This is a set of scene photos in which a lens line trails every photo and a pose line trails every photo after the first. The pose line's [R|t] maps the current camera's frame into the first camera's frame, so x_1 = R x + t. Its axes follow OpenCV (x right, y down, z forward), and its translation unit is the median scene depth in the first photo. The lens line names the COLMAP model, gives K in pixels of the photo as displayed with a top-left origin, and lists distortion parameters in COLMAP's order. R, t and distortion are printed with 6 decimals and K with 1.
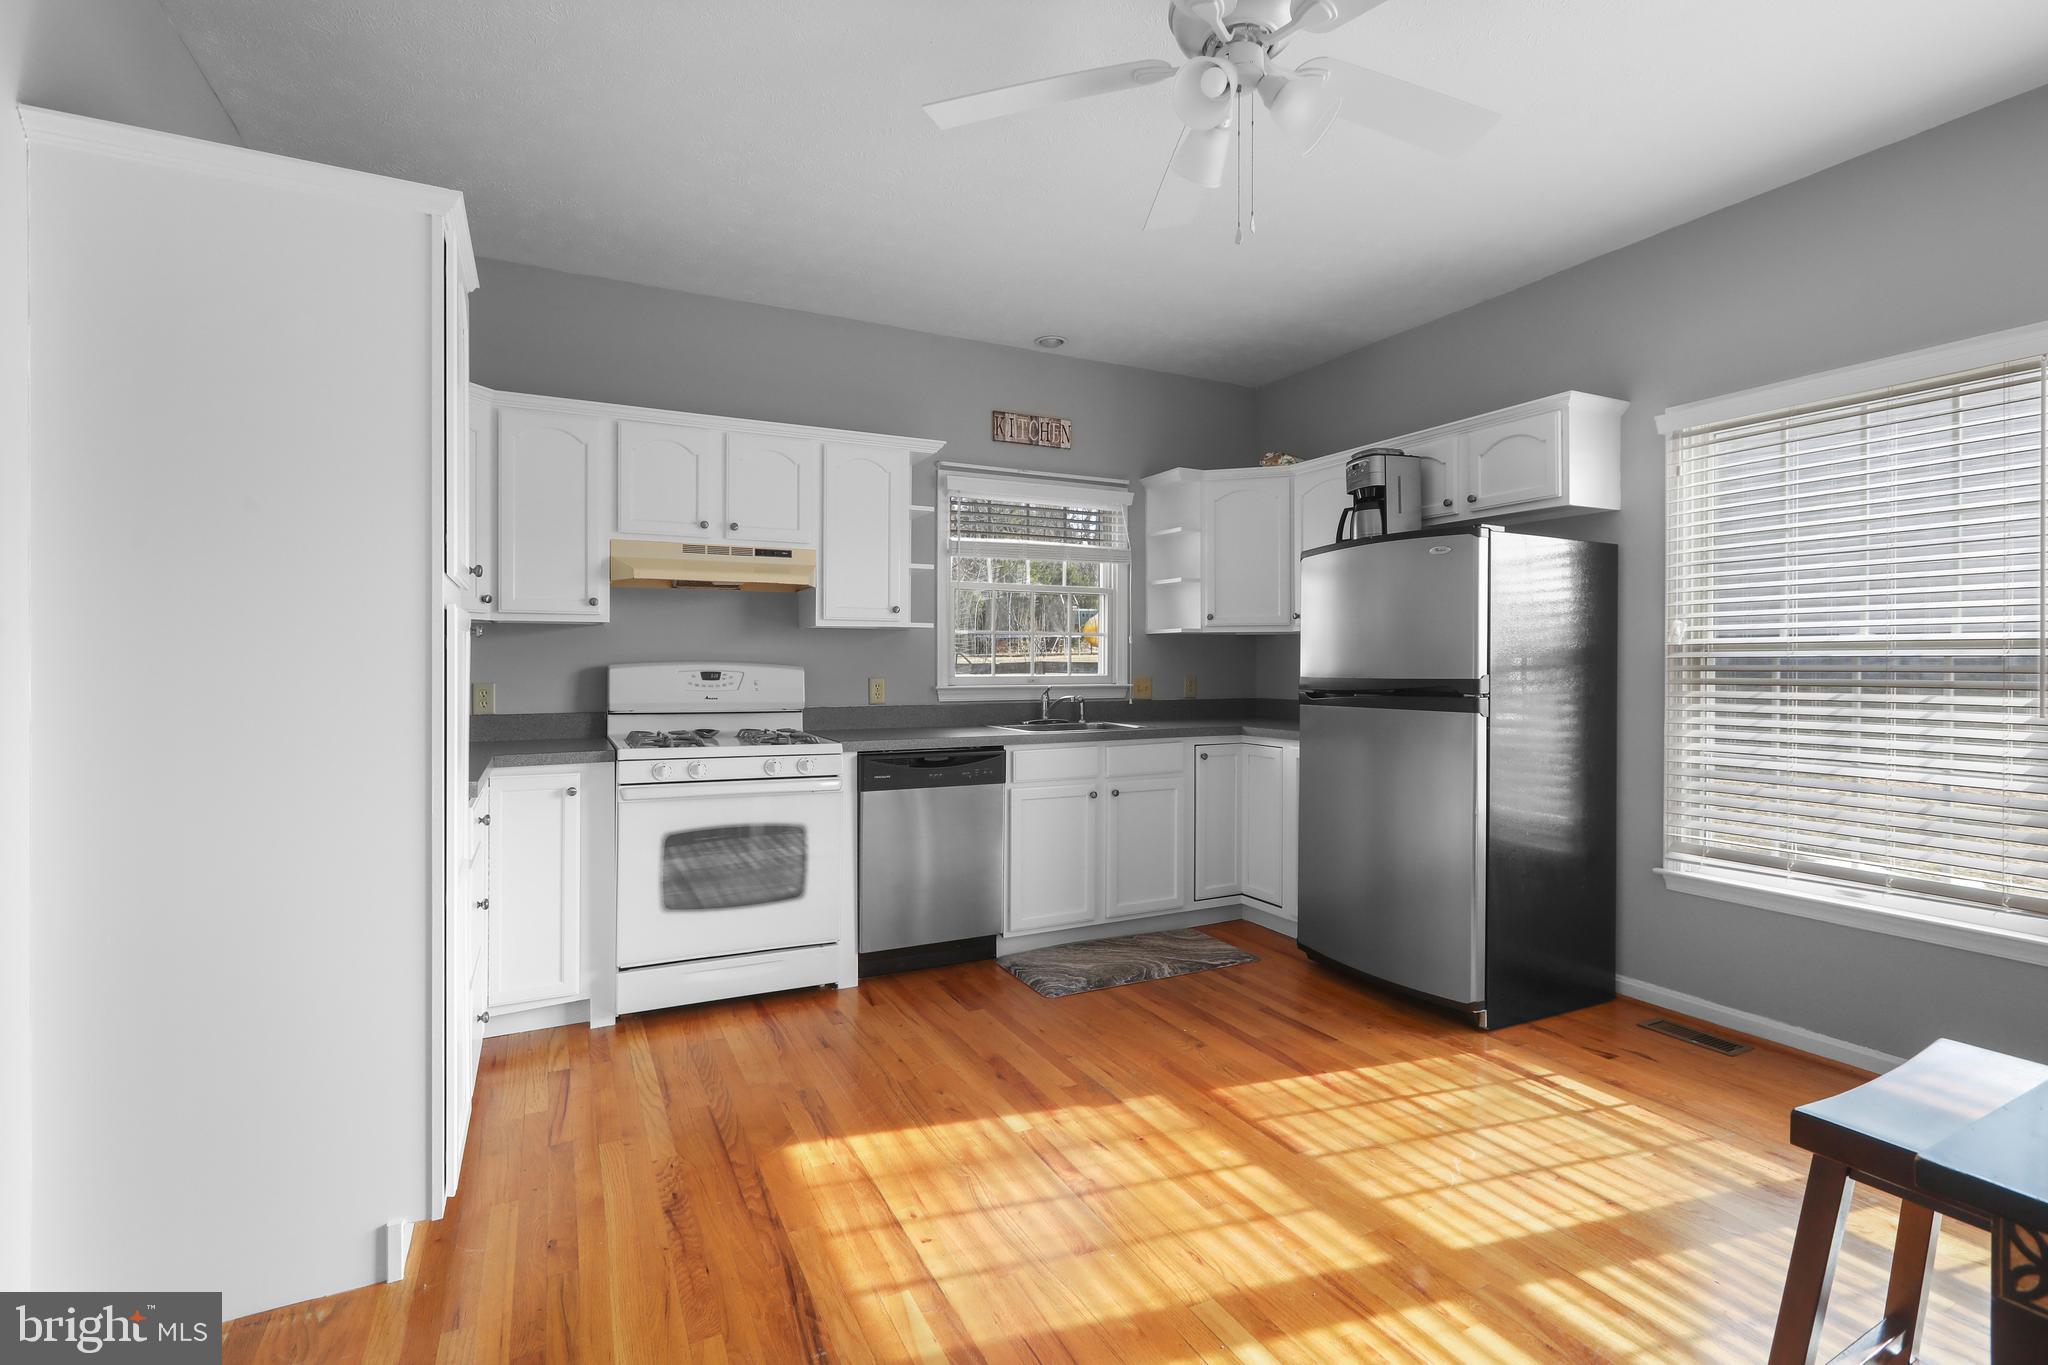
lens RADIAL K [[957.0, 0, 1024.6], [0, 957.0, 666.6], [0, 0, 1]] dist [0.000745, 0.001164]
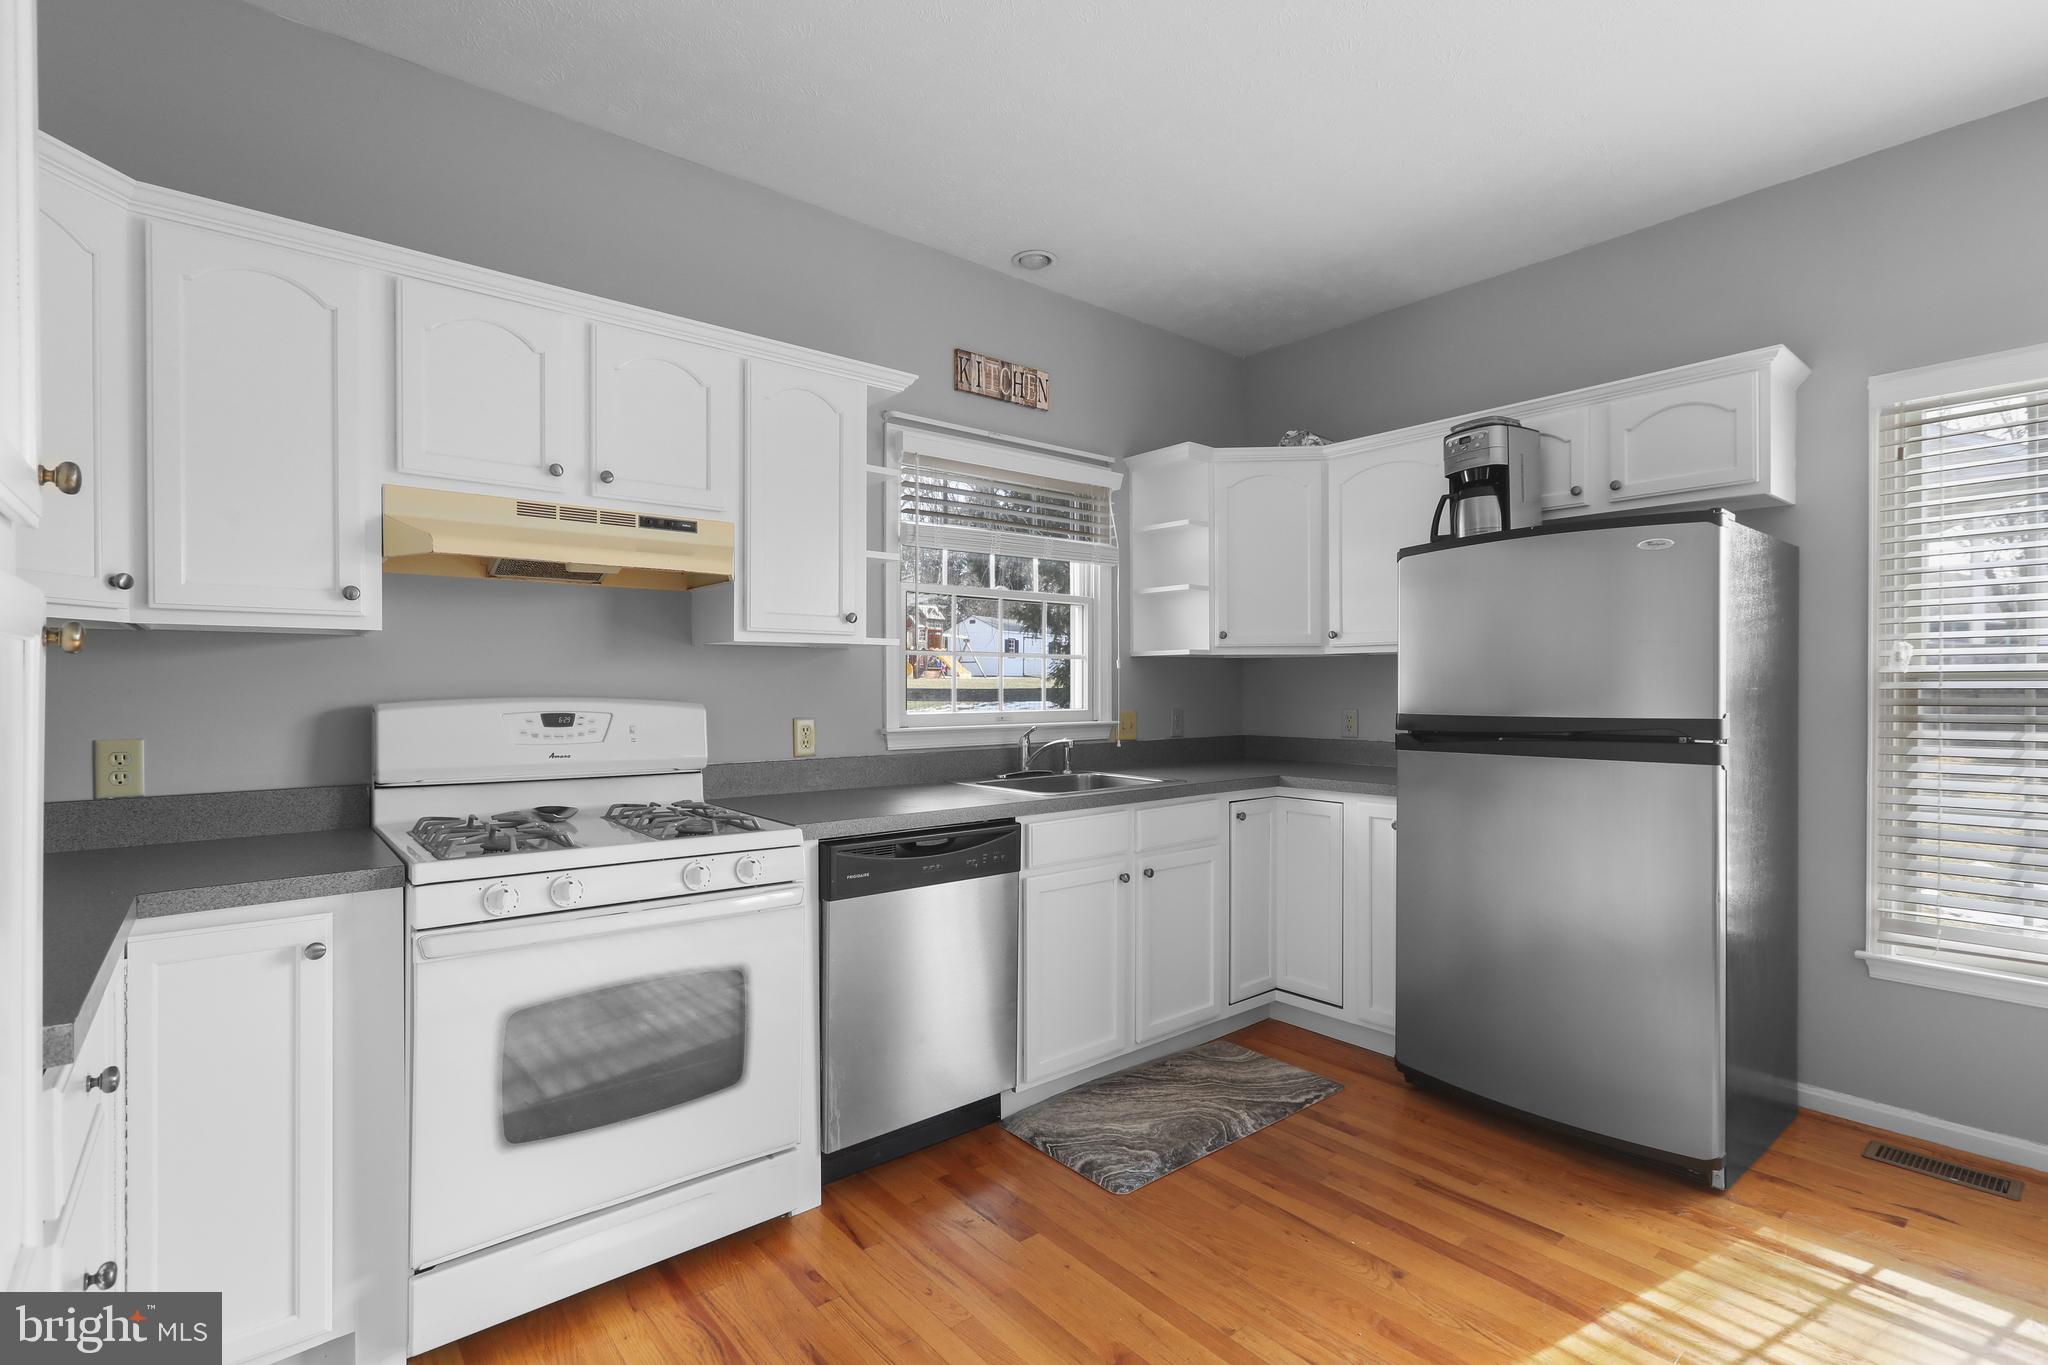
lens RADIAL K [[957.0, 0, 1025.2], [0, 957.0, 694.4], [0, 0, 1]] dist [0.000745, 0.001164]
pose [[0.974189, -0.003650, 0.225702, -0.182094], [0.002625, 0.999985, 0.004842, -0.009427], [-0.225717, -0.004125, 0.974184, 0.344811]]
